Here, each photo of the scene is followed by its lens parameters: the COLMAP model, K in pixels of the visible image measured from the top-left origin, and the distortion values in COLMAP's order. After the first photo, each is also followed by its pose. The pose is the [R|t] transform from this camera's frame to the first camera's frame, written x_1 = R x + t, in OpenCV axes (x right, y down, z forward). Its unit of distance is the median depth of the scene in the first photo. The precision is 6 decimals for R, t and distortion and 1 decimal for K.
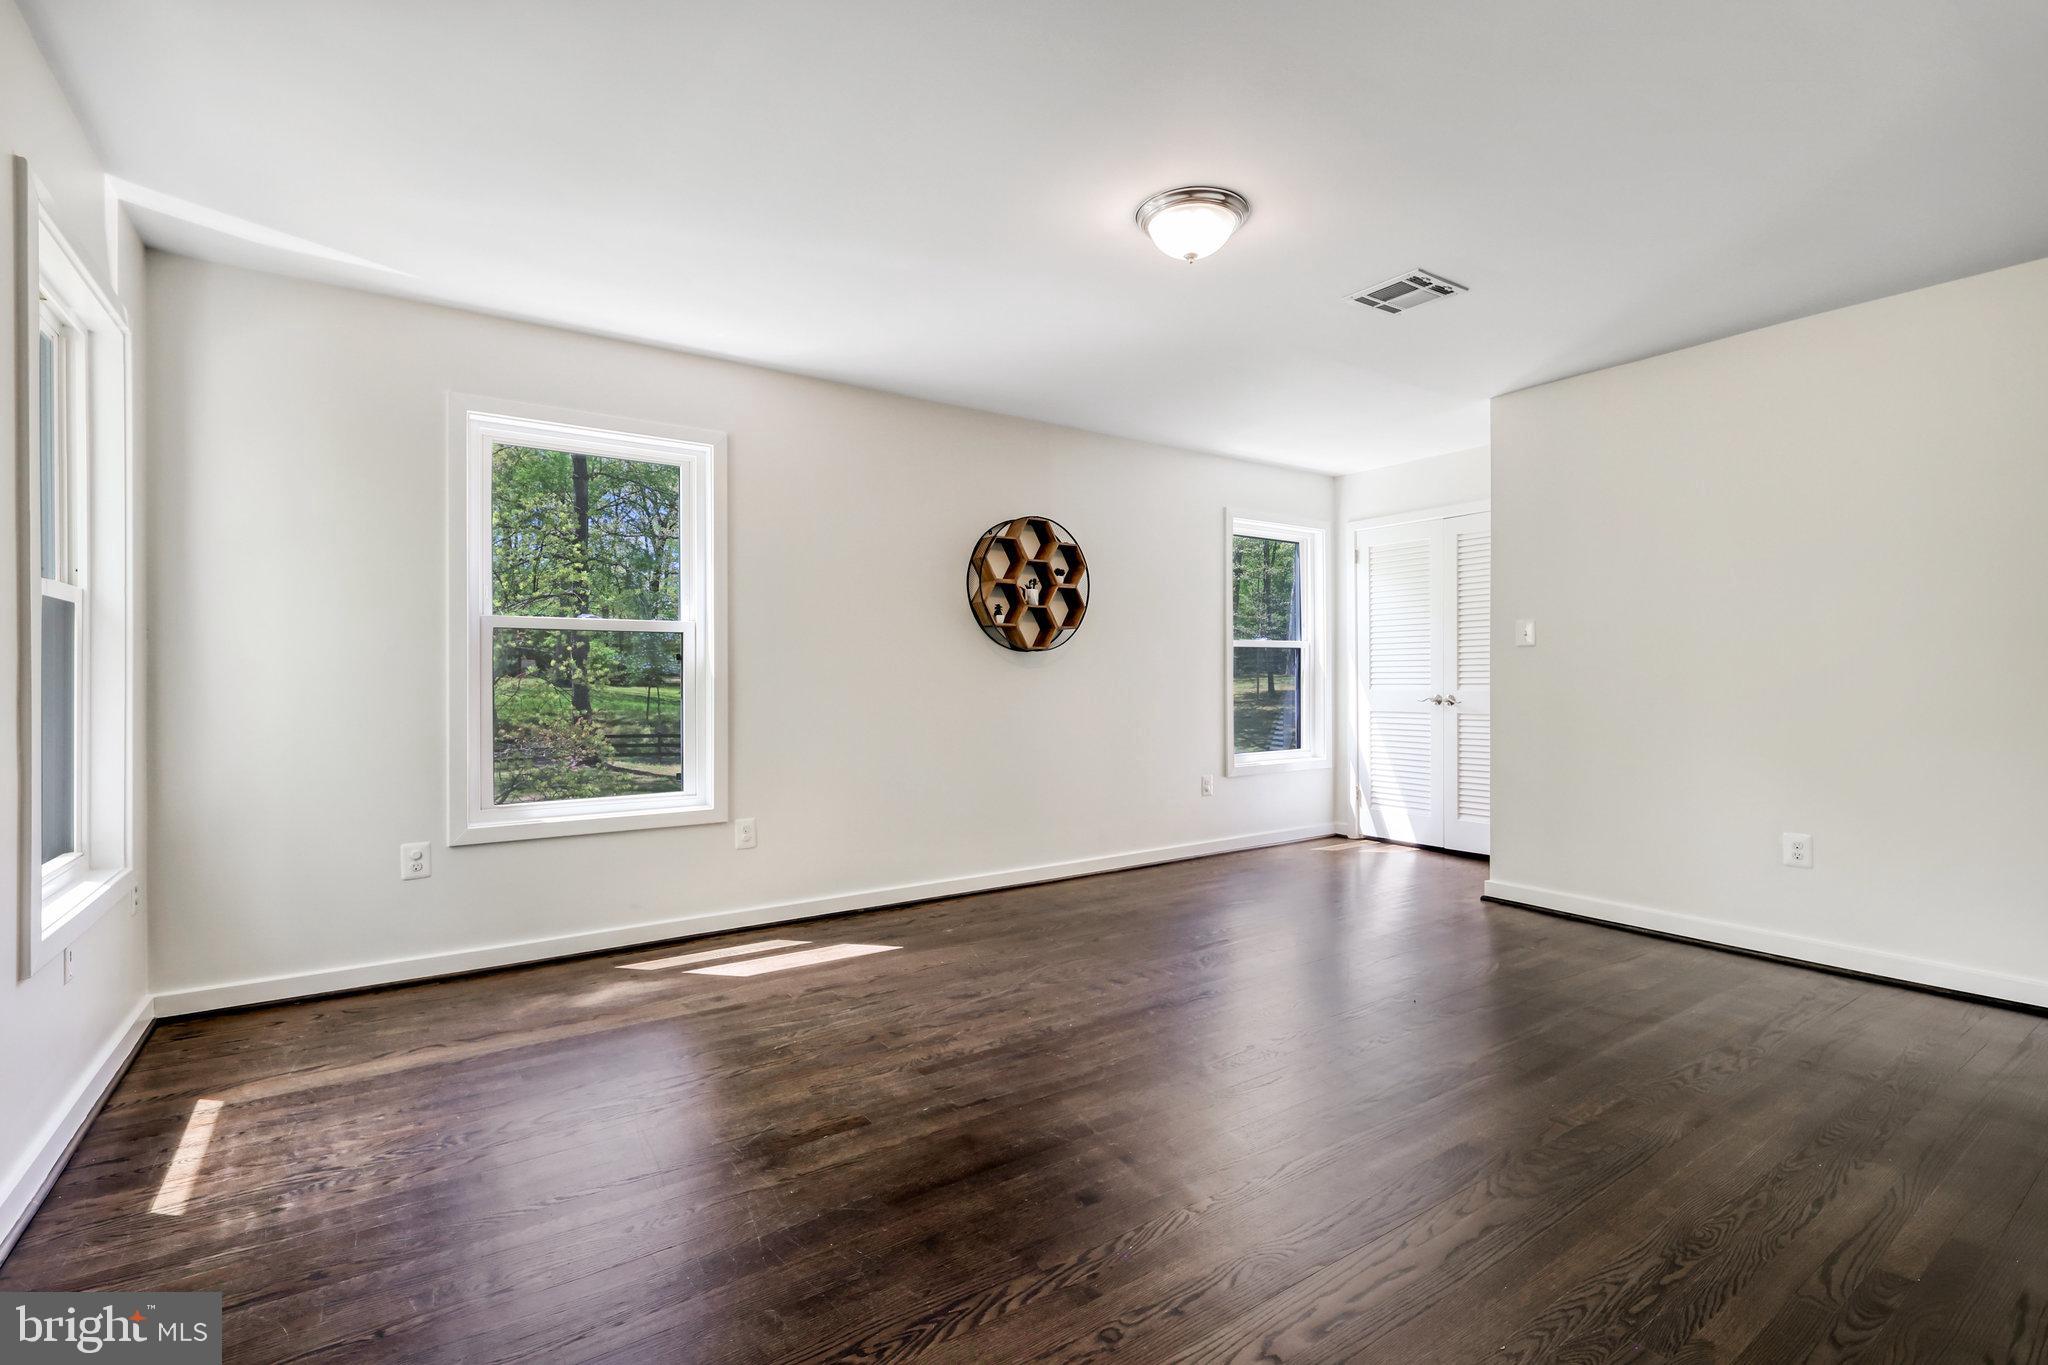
lens RADIAL K [[927.2, 0, 1017.6], [0, 927.2, 681.9], [0, 0, 1]] dist [0.000925, 0.000253]
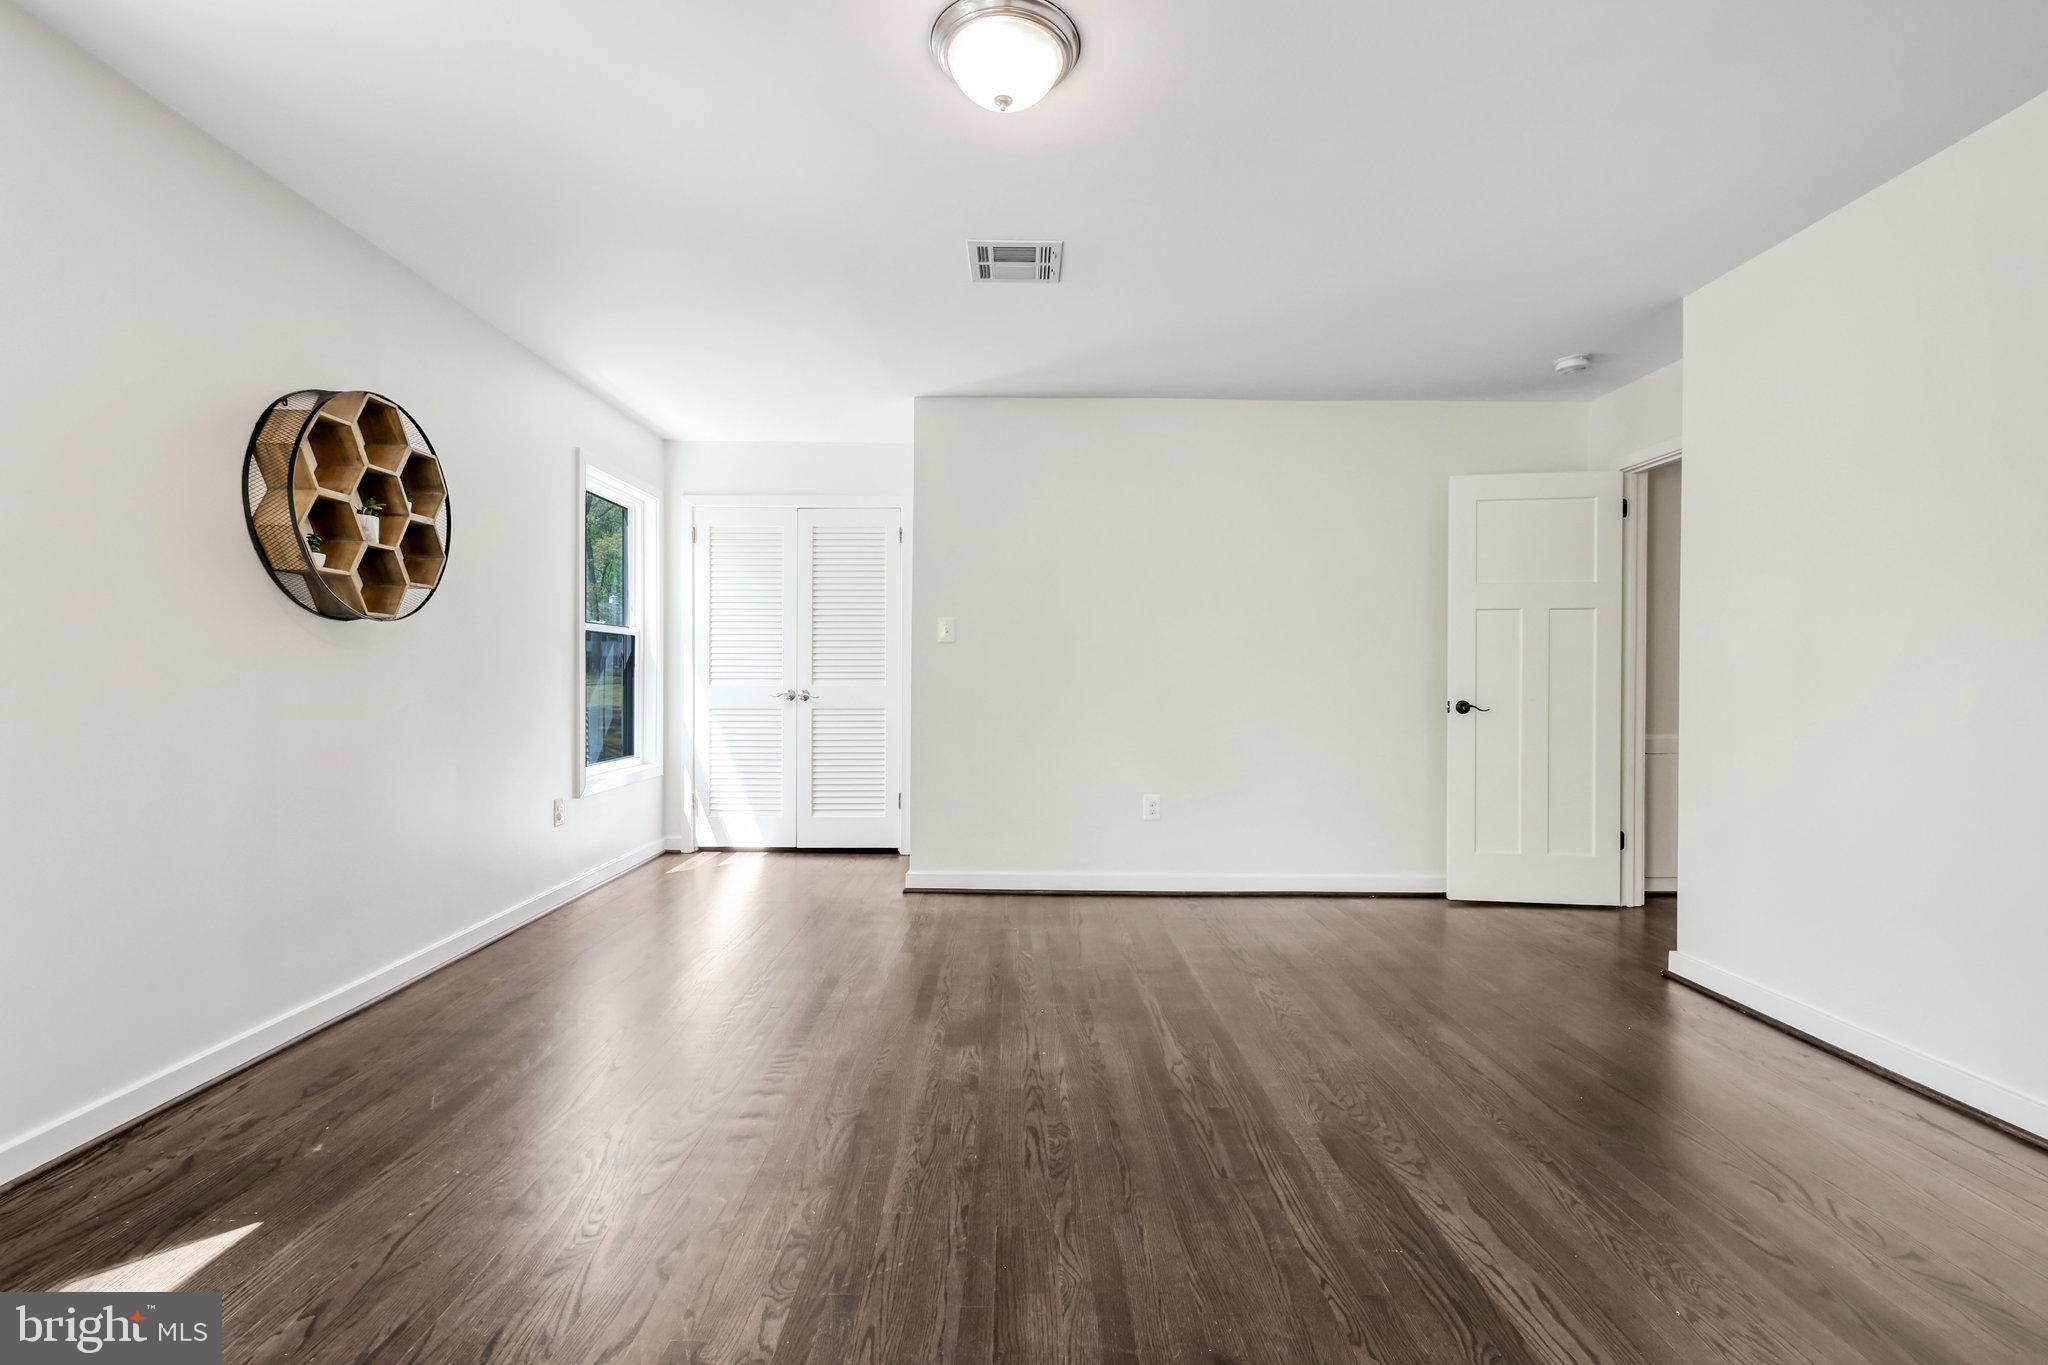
lens RADIAL K [[904.2, 0, 1014.3], [0, 904.2, 679.8], [0, 0, 1]] dist [0.001288, 0.000079]
pose [[0.561371, 0.003831, 0.827555, -0.231346], [-0.005092, 0.999986, -0.001175, 0.003913], [-0.827548, -0.003554, 0.561383, 0.330922]]
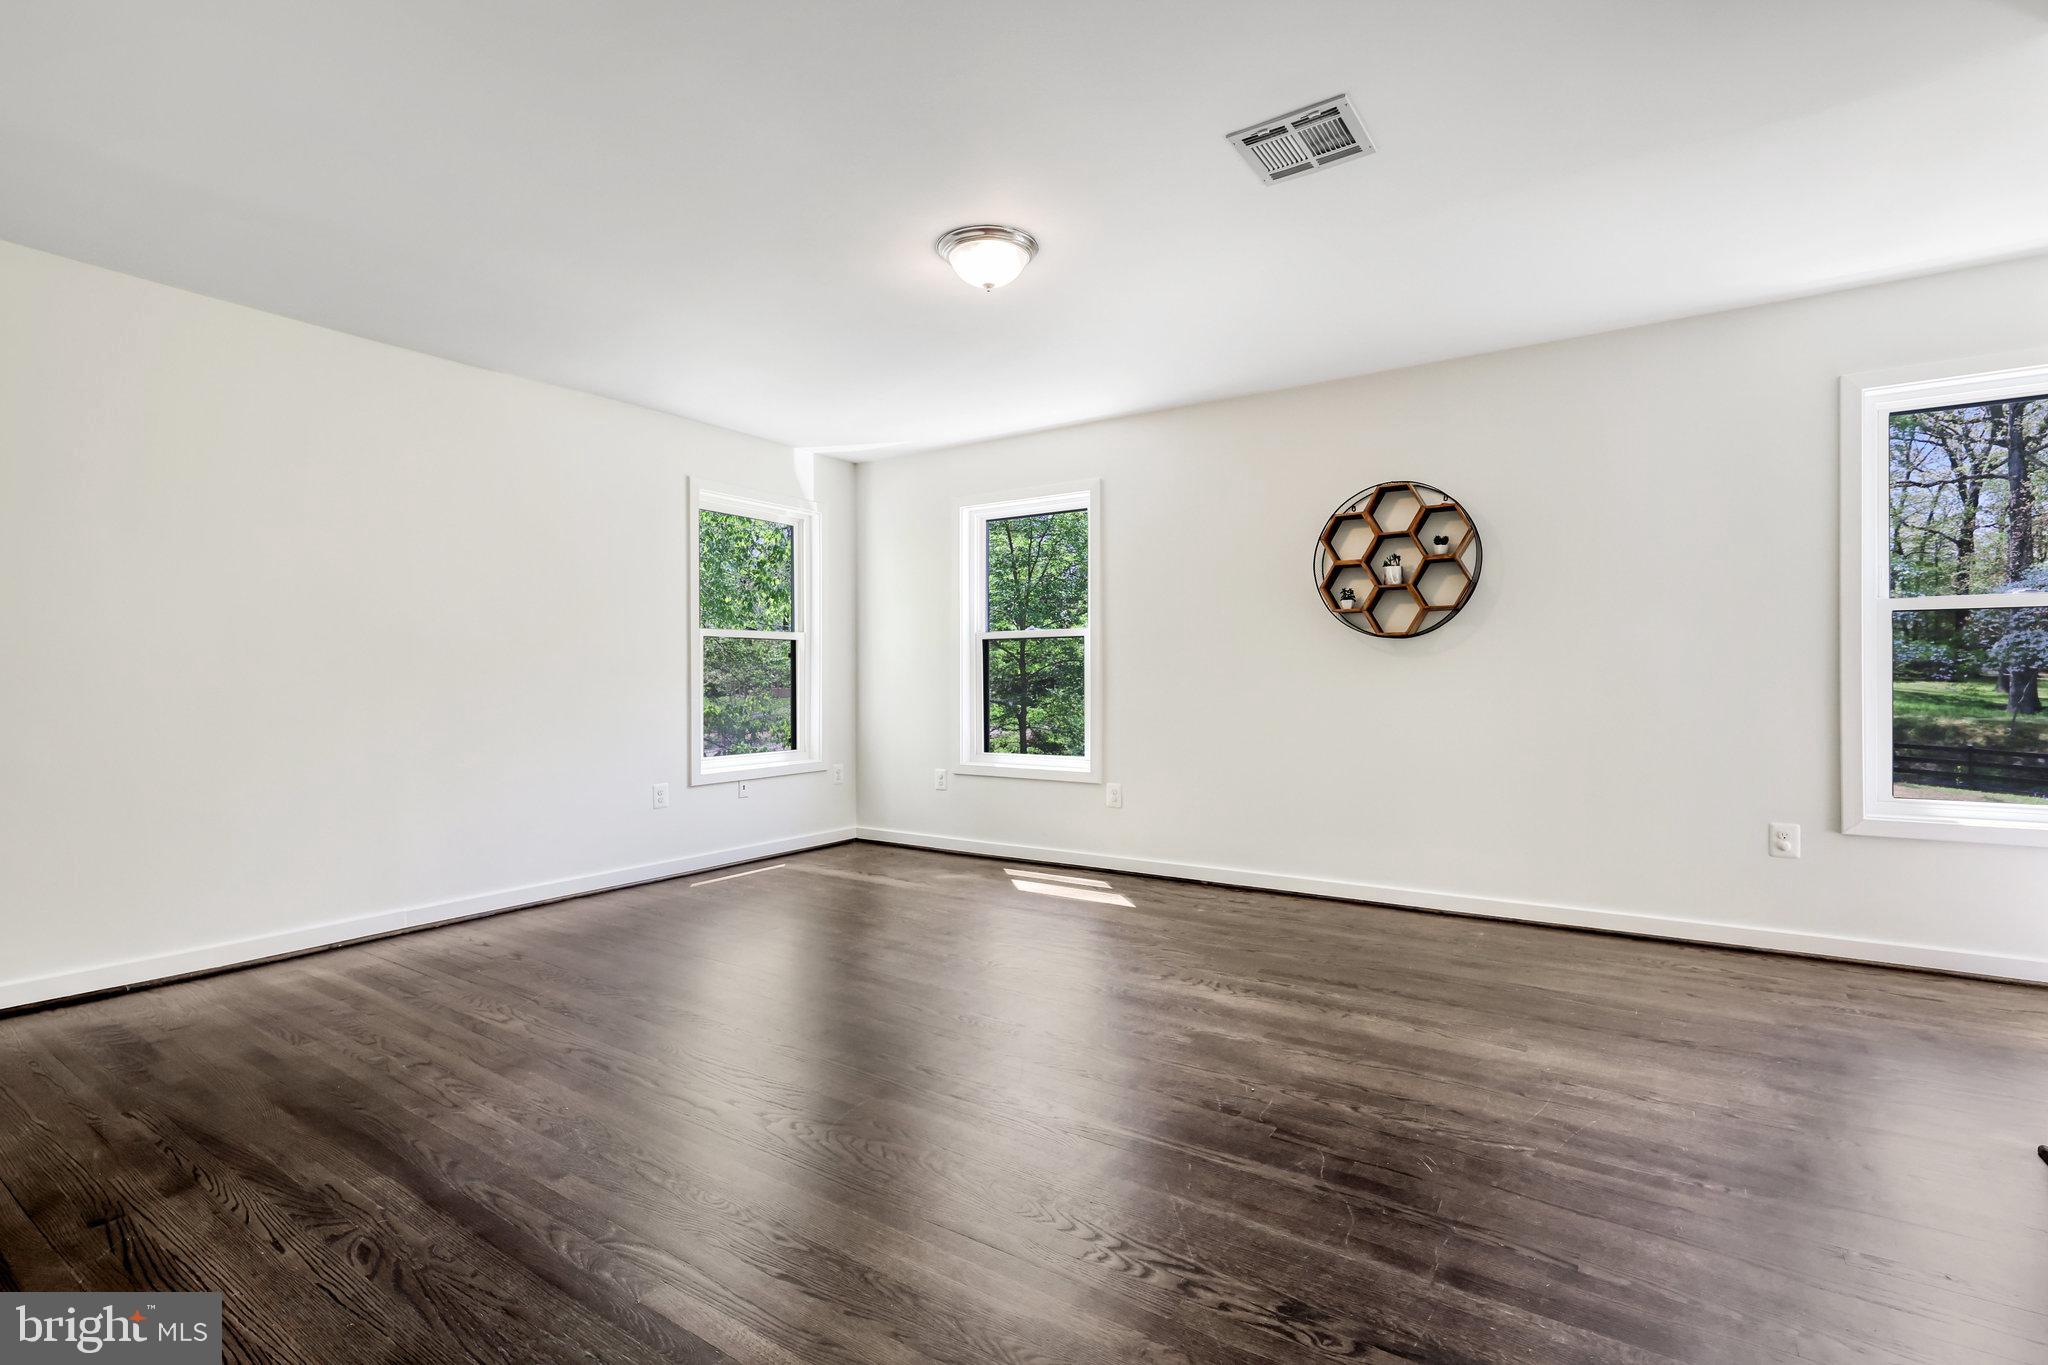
lens RADIAL K [[927.2, 0, 1020.9], [0, 927.2, 679.4], [0, 0, 1]] dist [0.000925, 0.000253]
pose [[0.382634, 0.004557, -0.923889, 0.689646], [-0.002408, 0.999989, 0.003935, 0.003053], [0.923897, 0.000719, 0.382641, 0.348834]]
